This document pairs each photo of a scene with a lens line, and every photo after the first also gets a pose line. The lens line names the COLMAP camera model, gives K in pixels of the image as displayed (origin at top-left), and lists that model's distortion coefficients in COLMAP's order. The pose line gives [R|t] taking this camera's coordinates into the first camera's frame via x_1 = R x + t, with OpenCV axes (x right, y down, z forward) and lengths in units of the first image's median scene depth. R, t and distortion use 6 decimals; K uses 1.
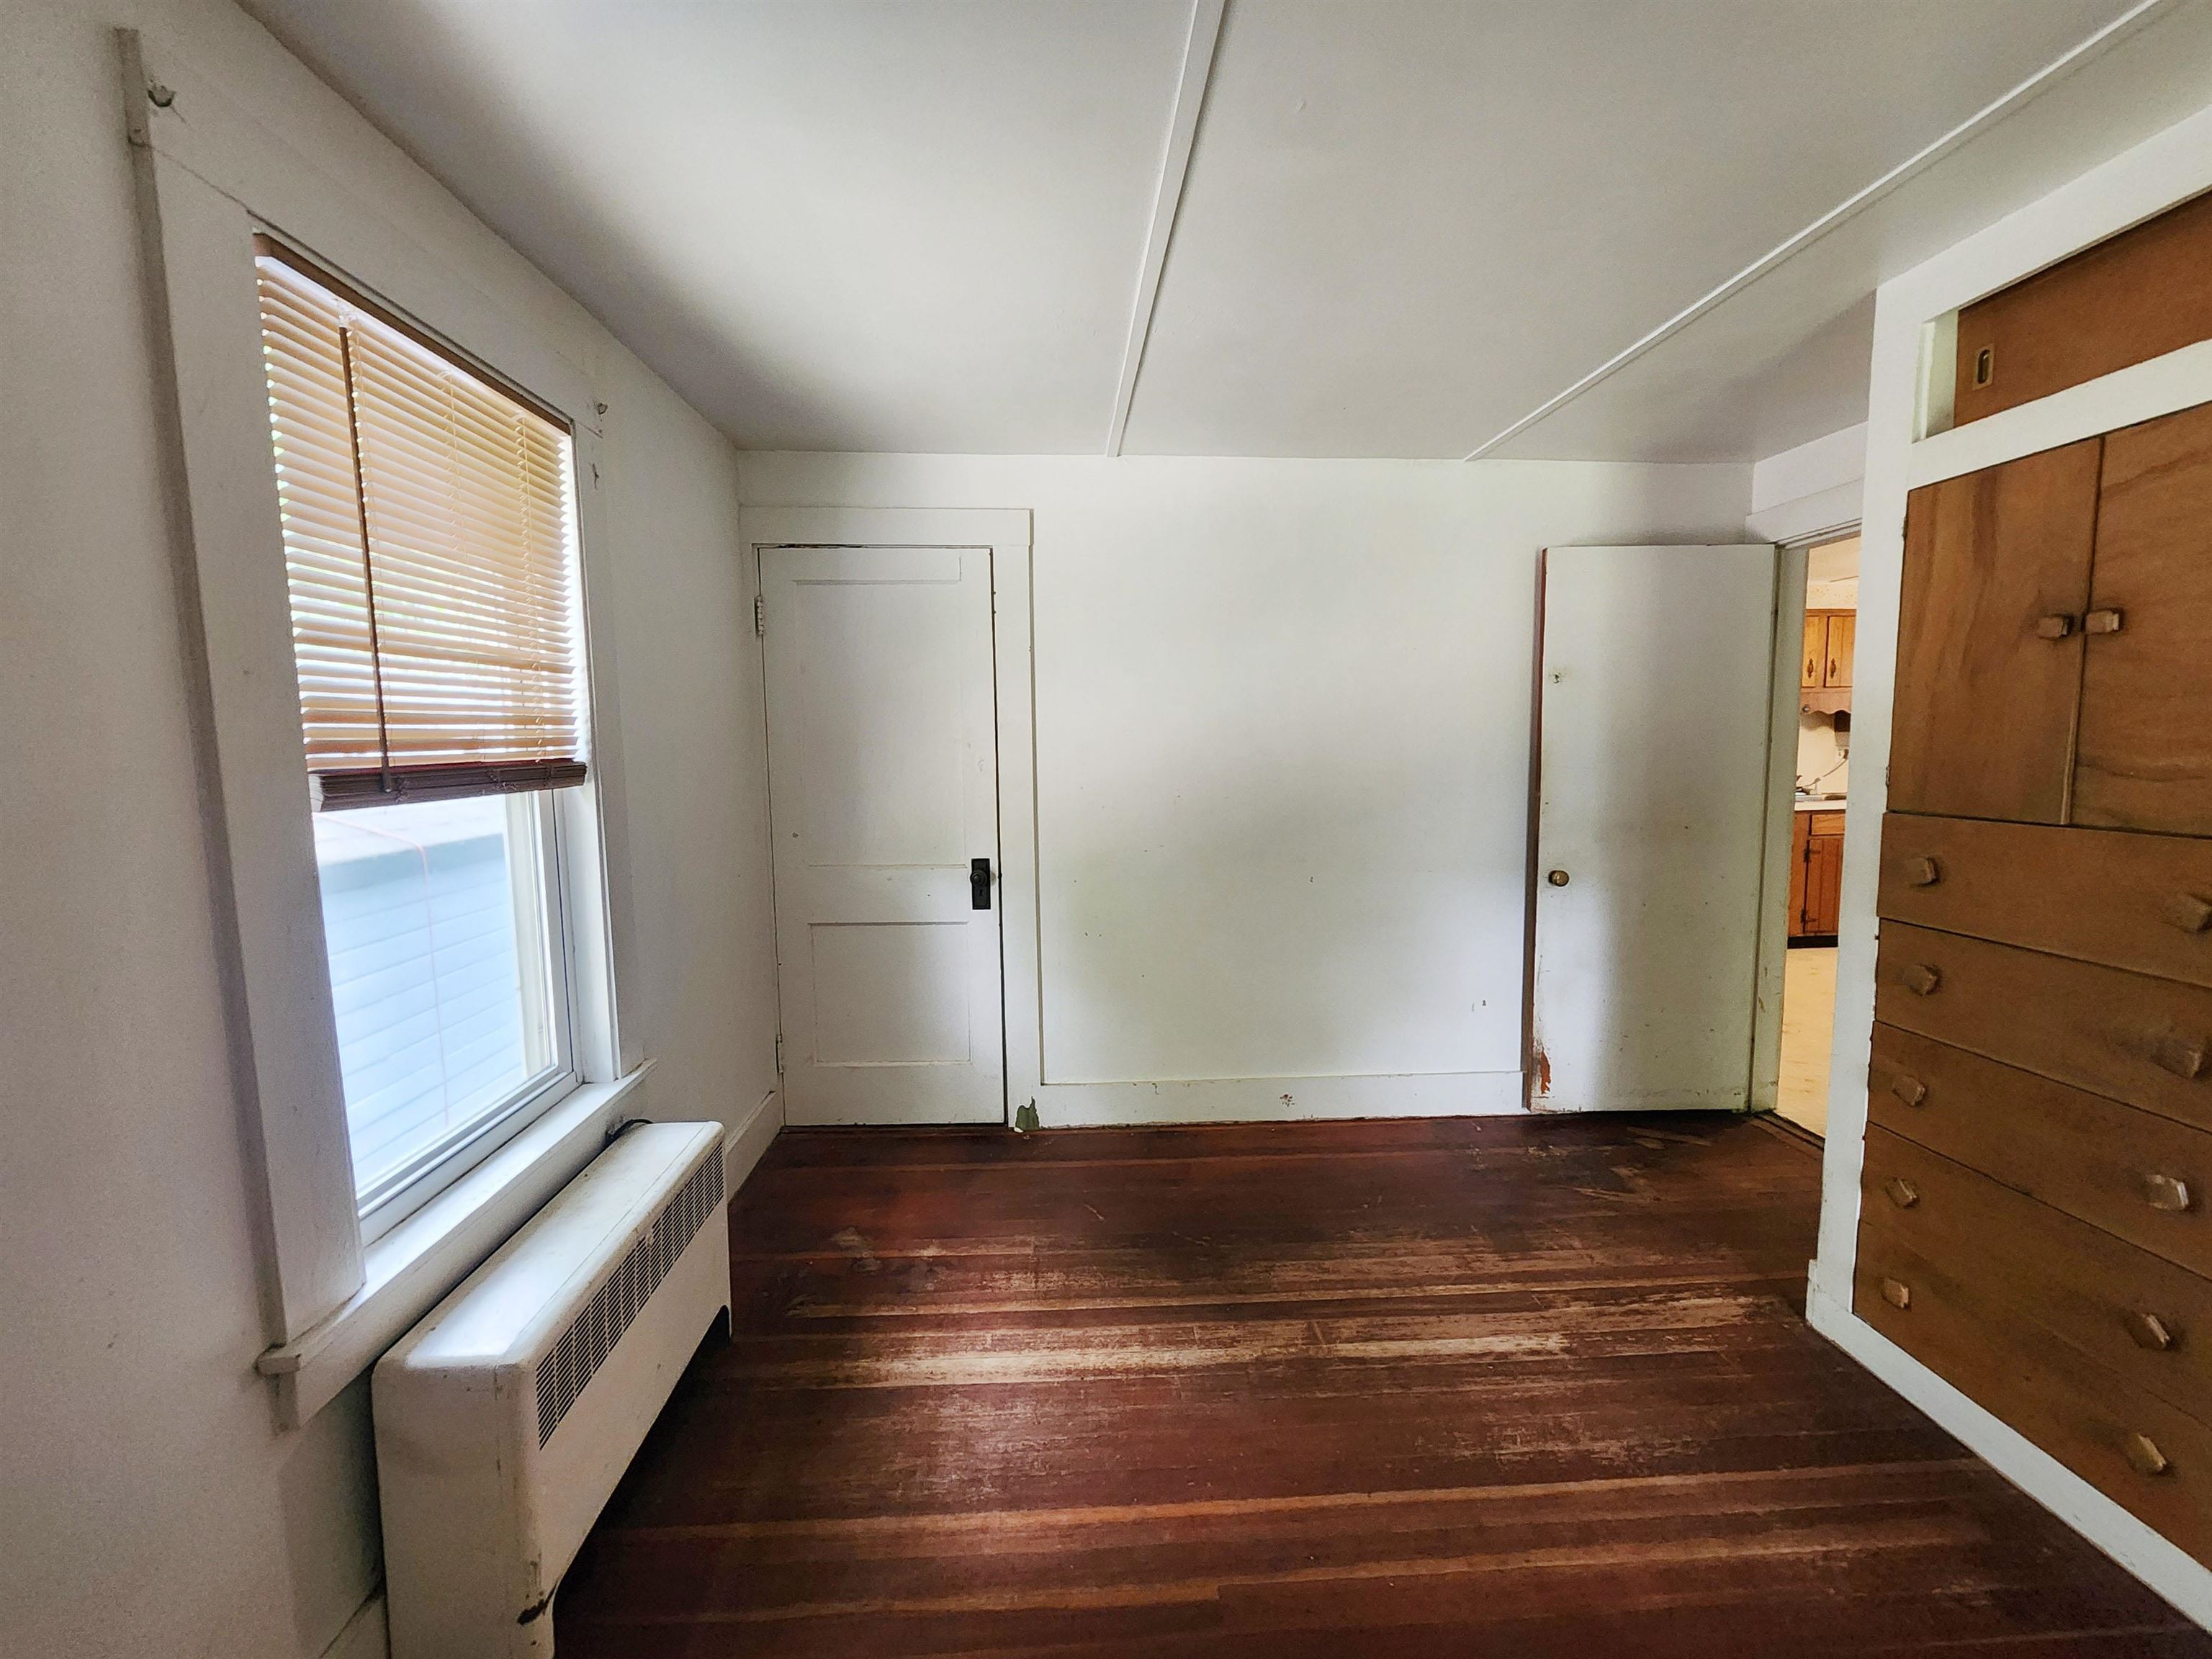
lens RADIAL K [[901.3, 0, 1106.0], [0, 901.3, 829.5], [0, 0, 1]] dist [-0.000626, -0.000651]
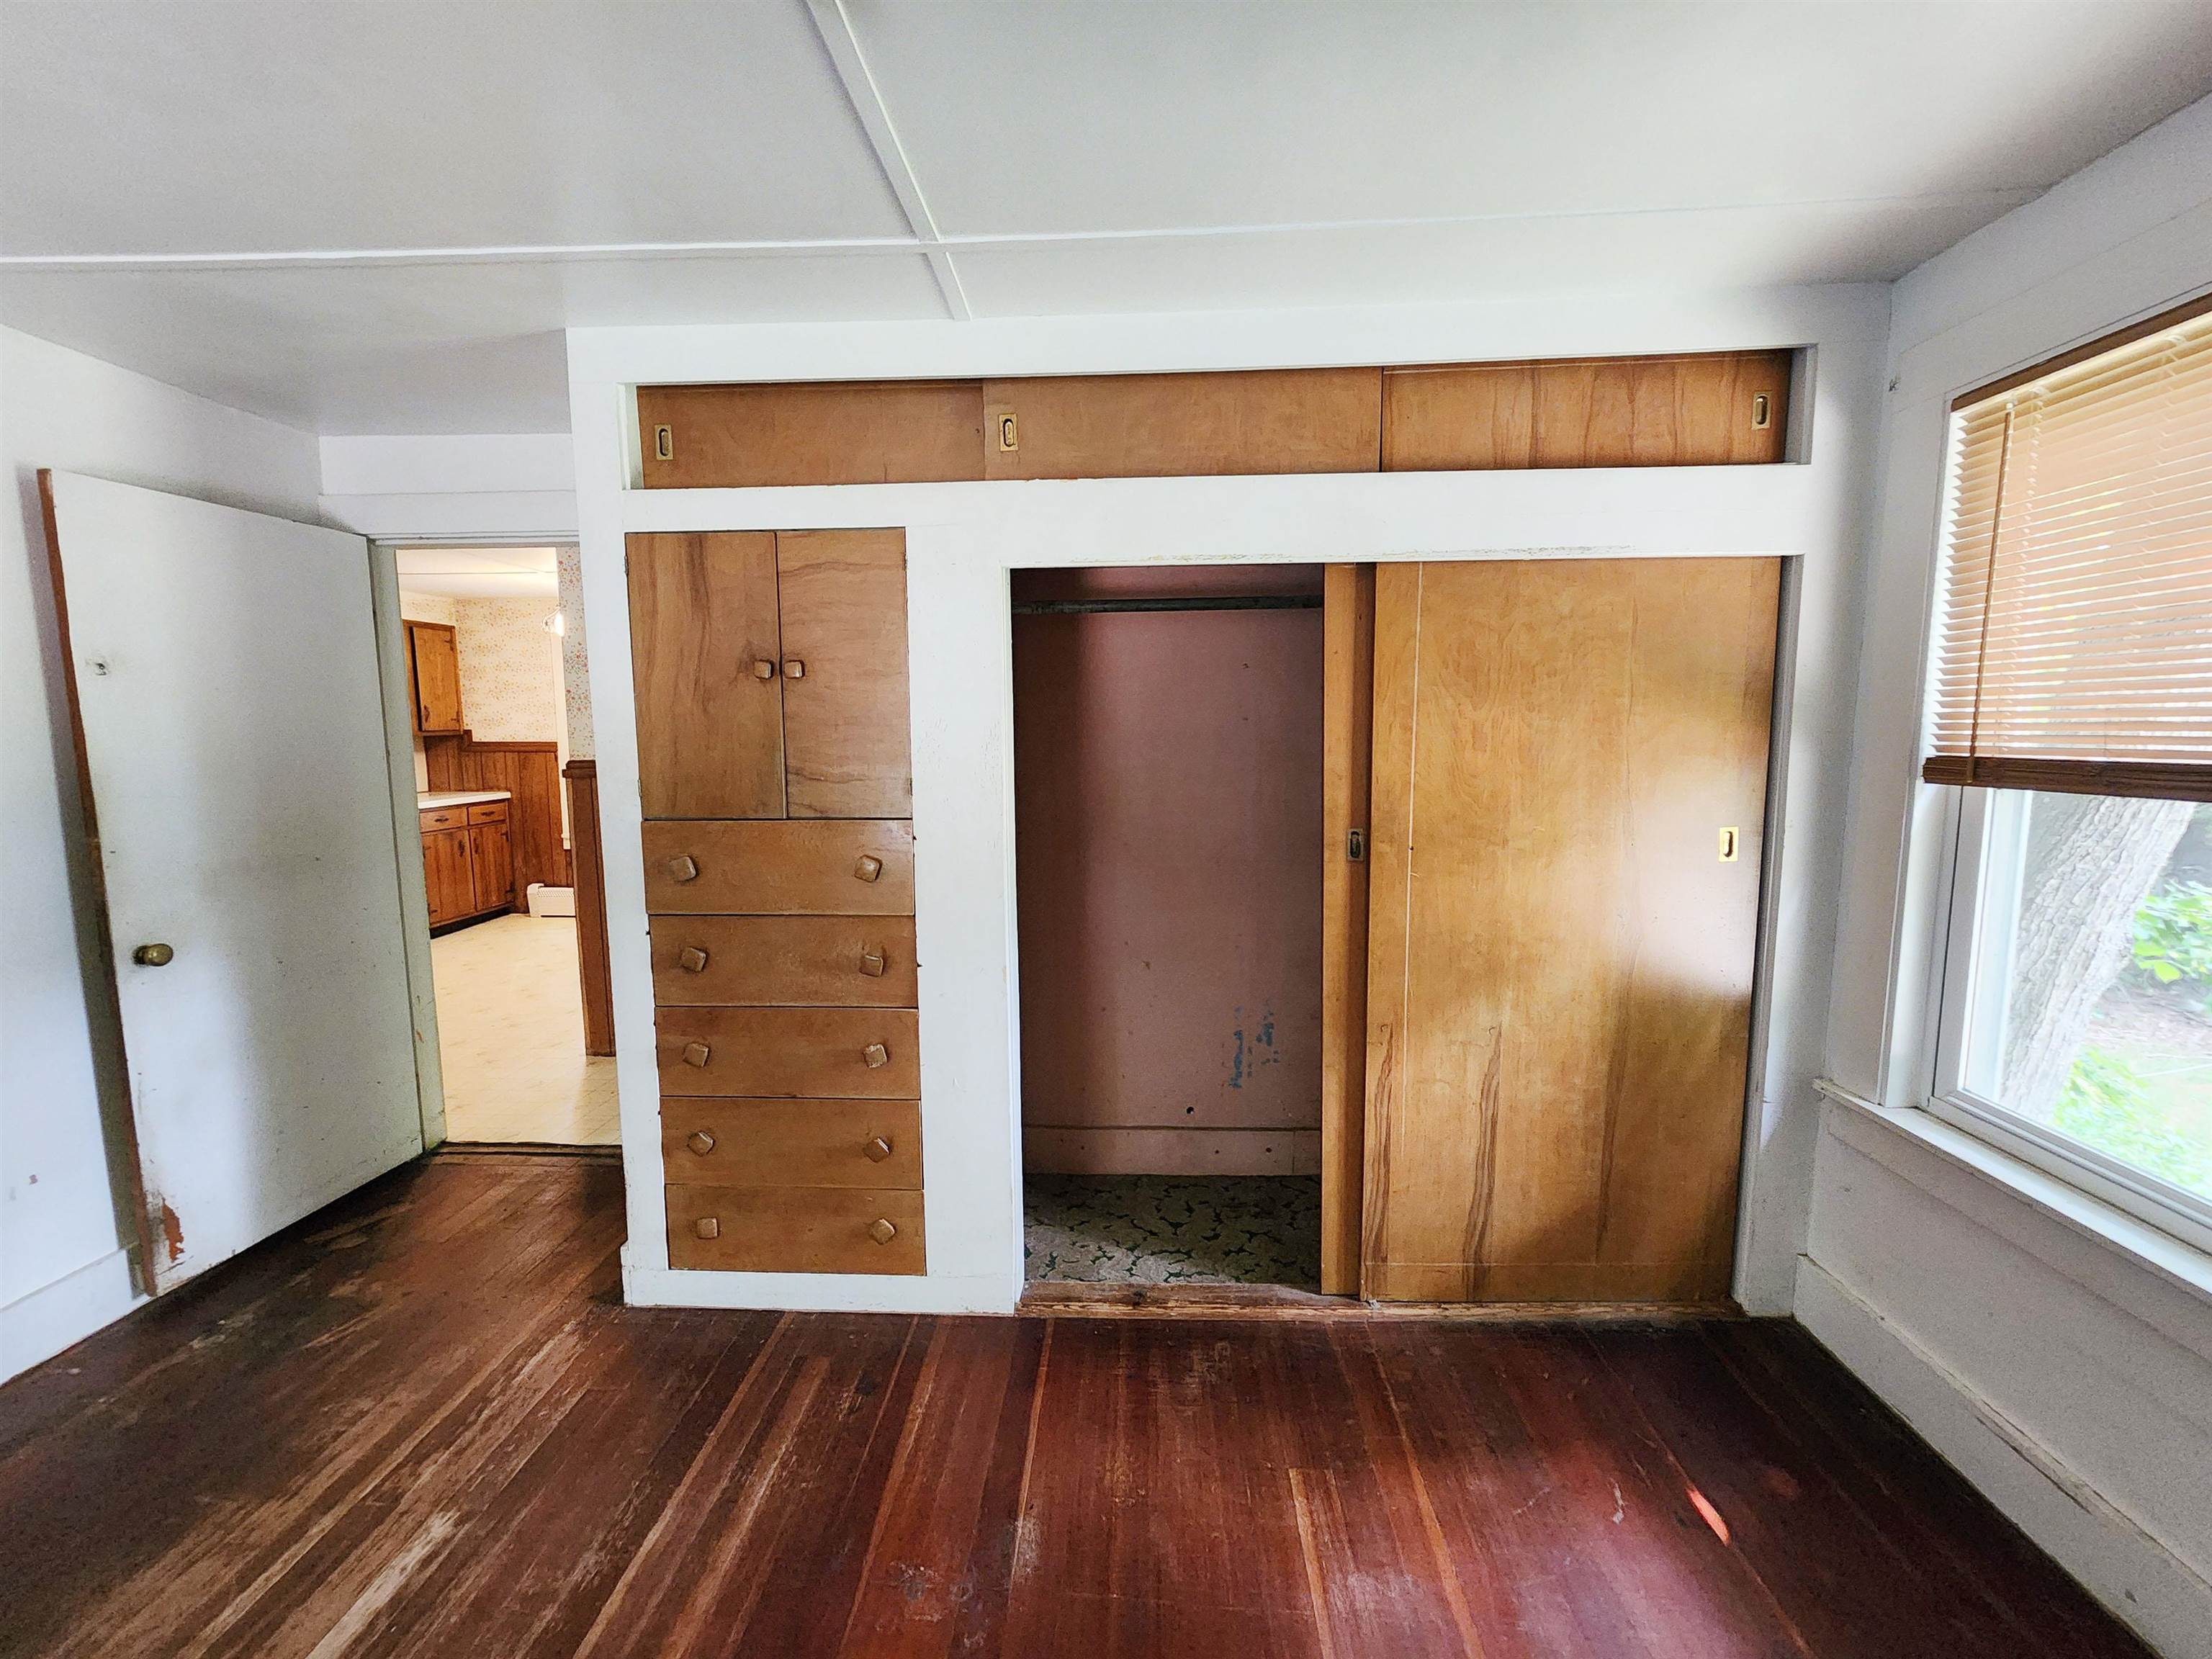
lens RADIAL K [[901.3, 0, 1106.0], [0, 901.3, 829.5], [0, 0, 1]] dist [-0.000626, -0.000651]
pose [[0.105169, -0.100010, 0.989413, -0.160608], [0.103225, 0.990654, 0.089164, -0.044851], [-0.989082, 0.092755, 0.114510, 0.281937]]
